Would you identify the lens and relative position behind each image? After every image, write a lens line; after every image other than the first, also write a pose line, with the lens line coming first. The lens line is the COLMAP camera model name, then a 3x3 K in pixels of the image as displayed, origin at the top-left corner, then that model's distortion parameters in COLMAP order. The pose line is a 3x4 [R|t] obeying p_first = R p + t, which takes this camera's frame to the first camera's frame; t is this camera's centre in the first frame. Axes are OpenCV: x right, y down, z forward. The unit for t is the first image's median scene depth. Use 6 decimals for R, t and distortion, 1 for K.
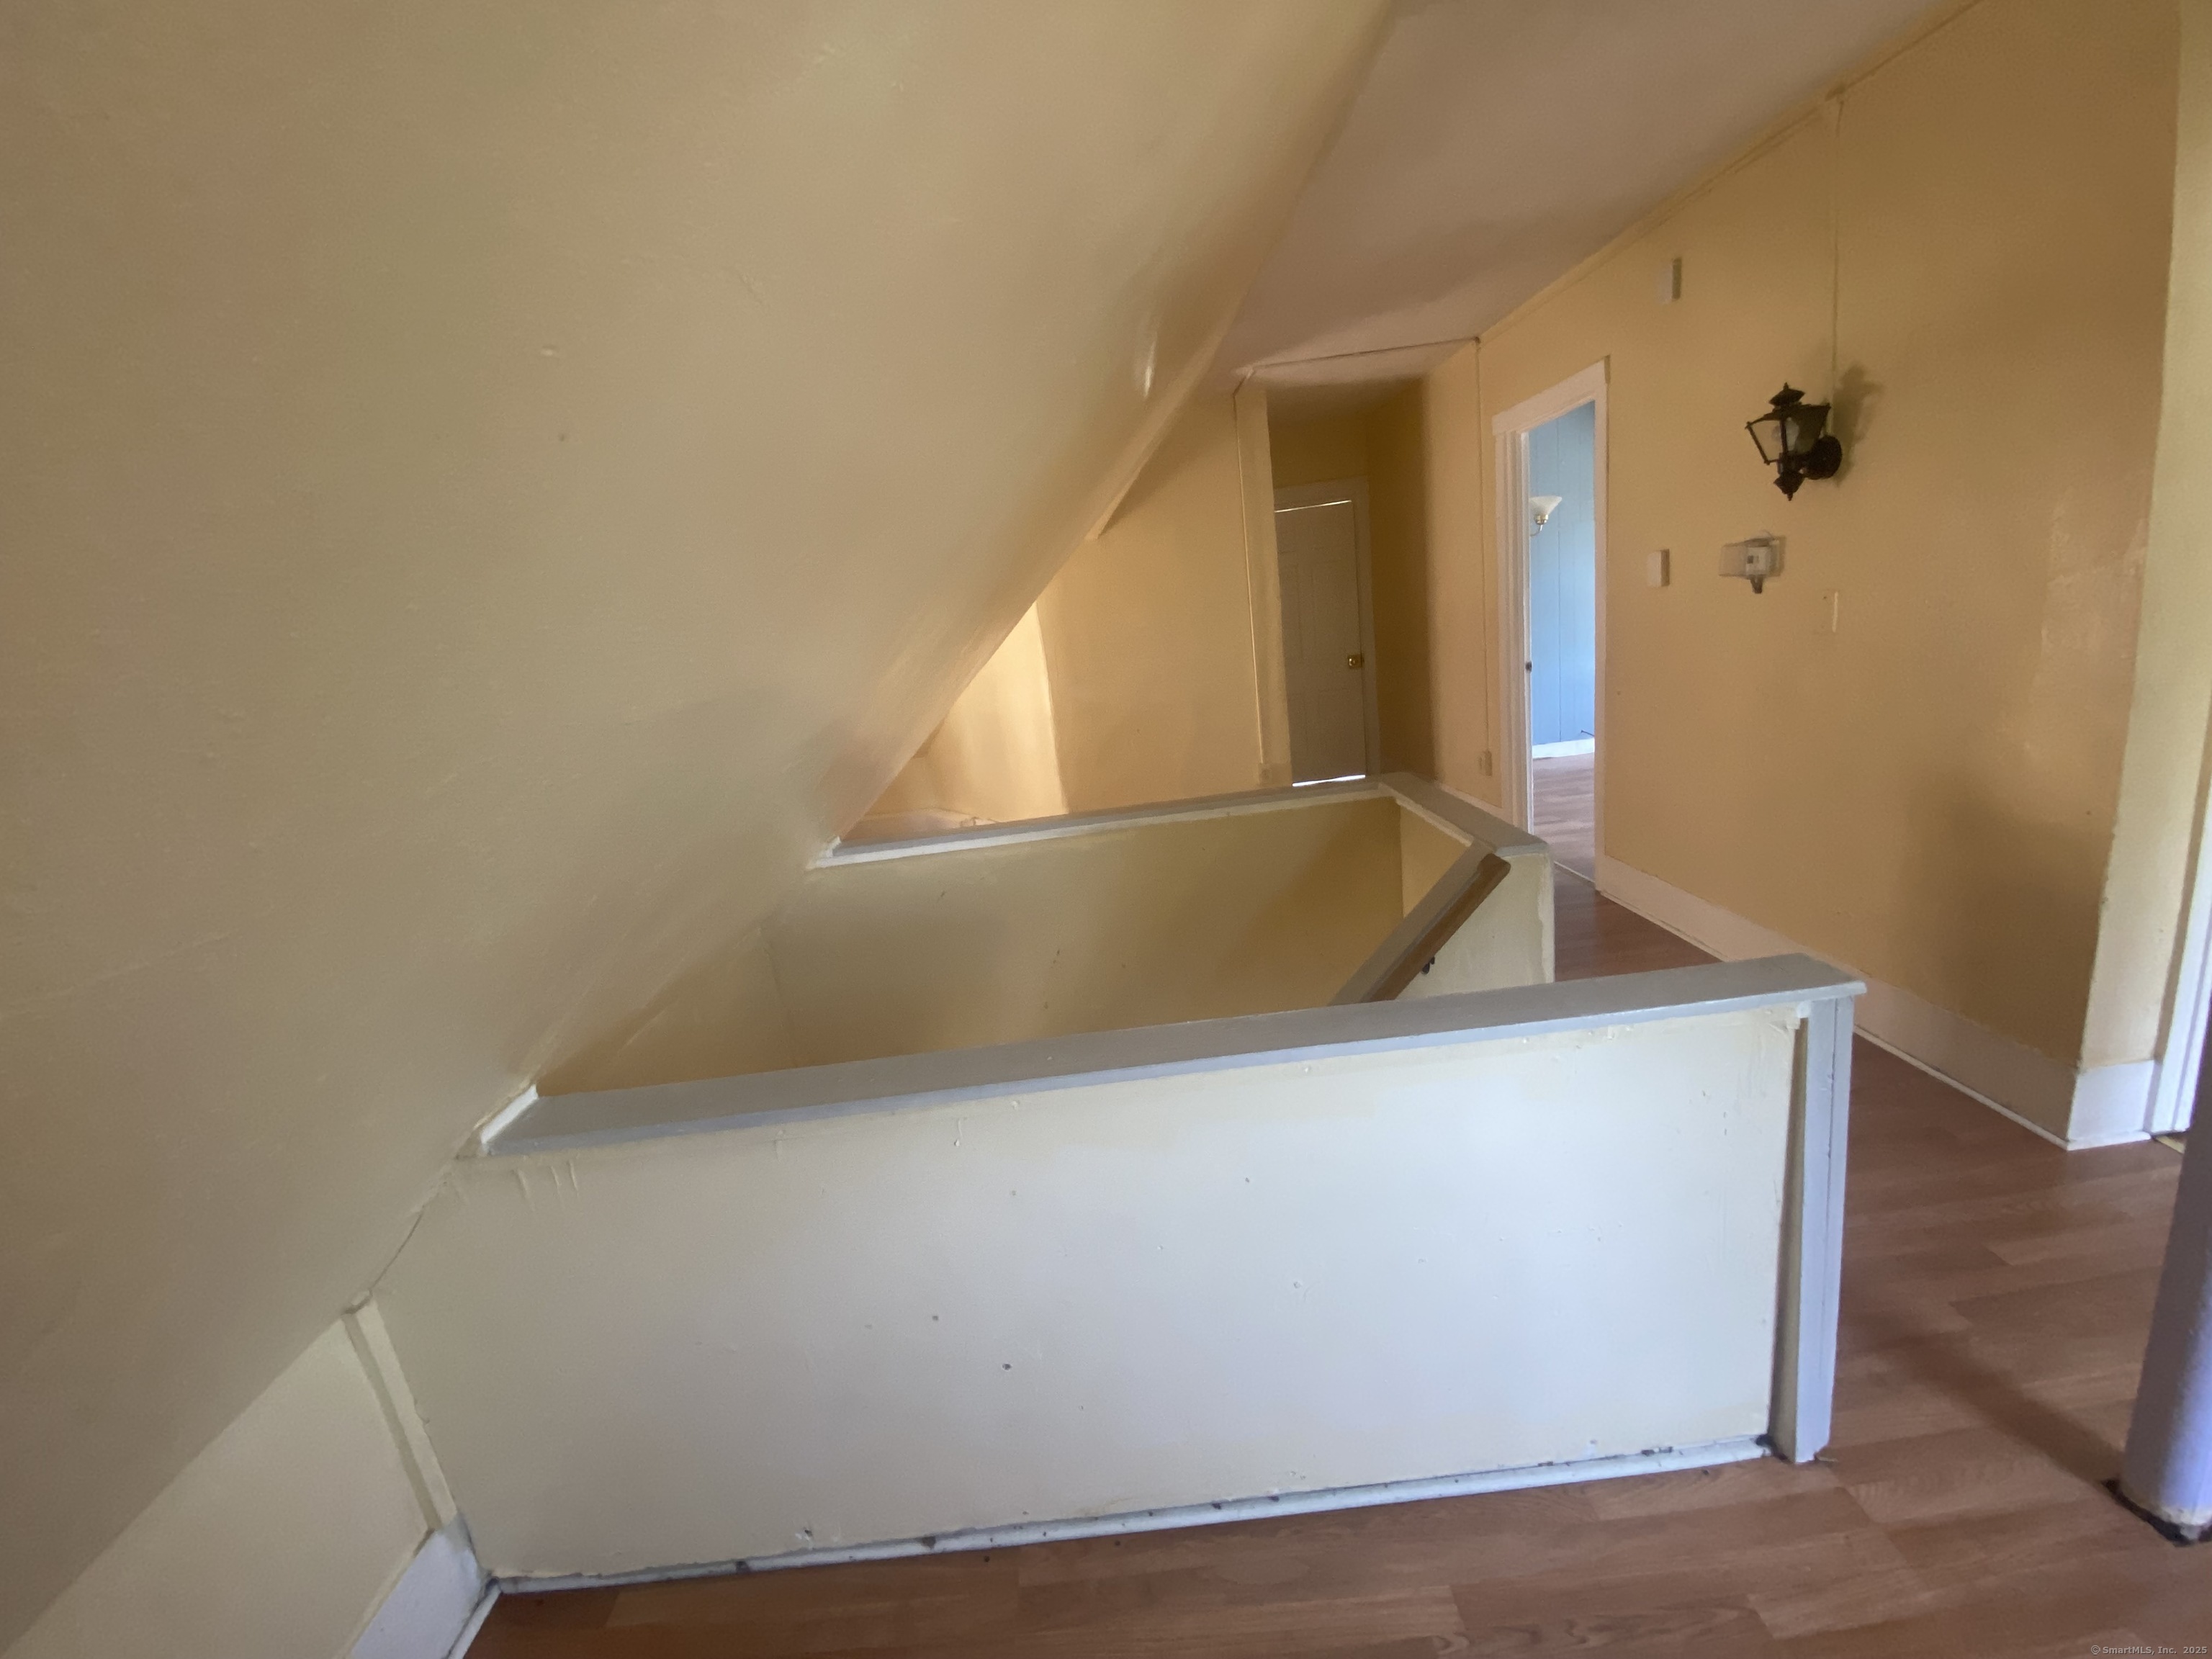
lens RADIAL K [[895.7, 0, 1090.9], [0, 895.7, 837.3], [0, 0, 1]] dist [0.049807, -0.035191]
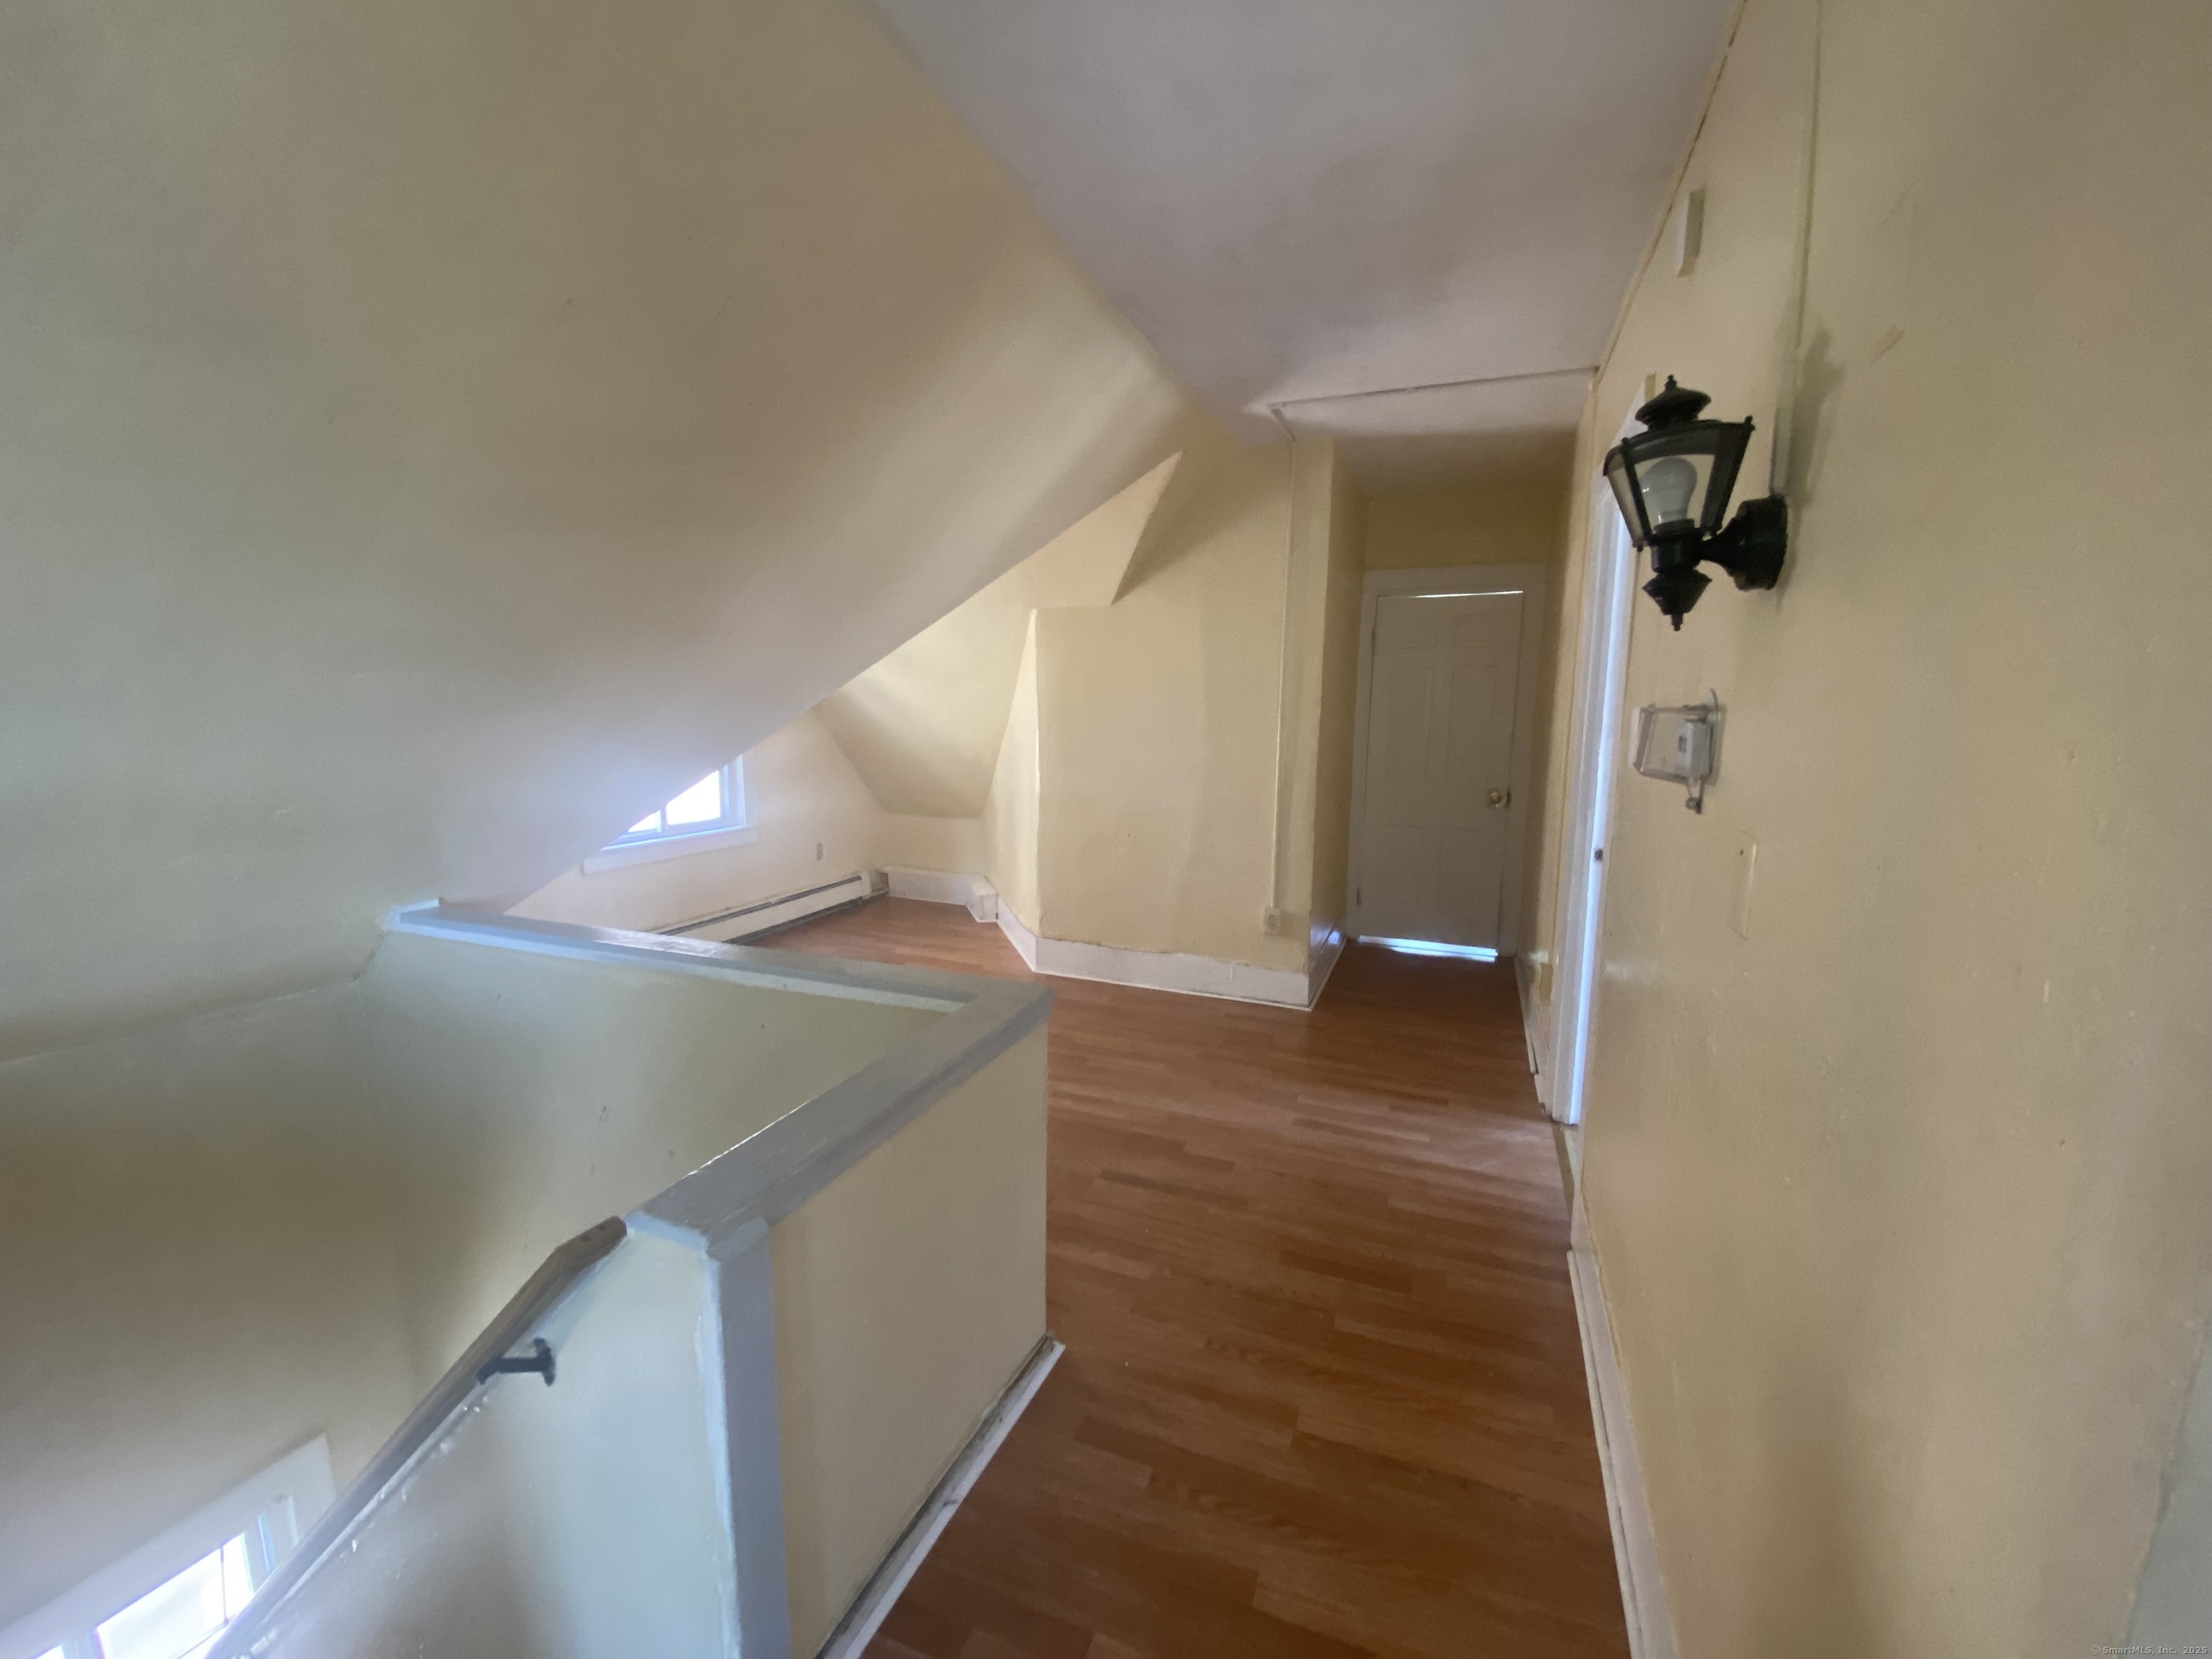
lens RADIAL K [[895.7, 0, 1090.9], [0, 895.7, 837.3], [0, 0, 1]] dist [0.049807, -0.035191]
pose [[0.920052, 0.185886, -0.344893, 0.673224], [-0.208290, 0.977645, -0.028724, -0.191585], [0.331843, 0.098266, 0.938202, 0.479870]]
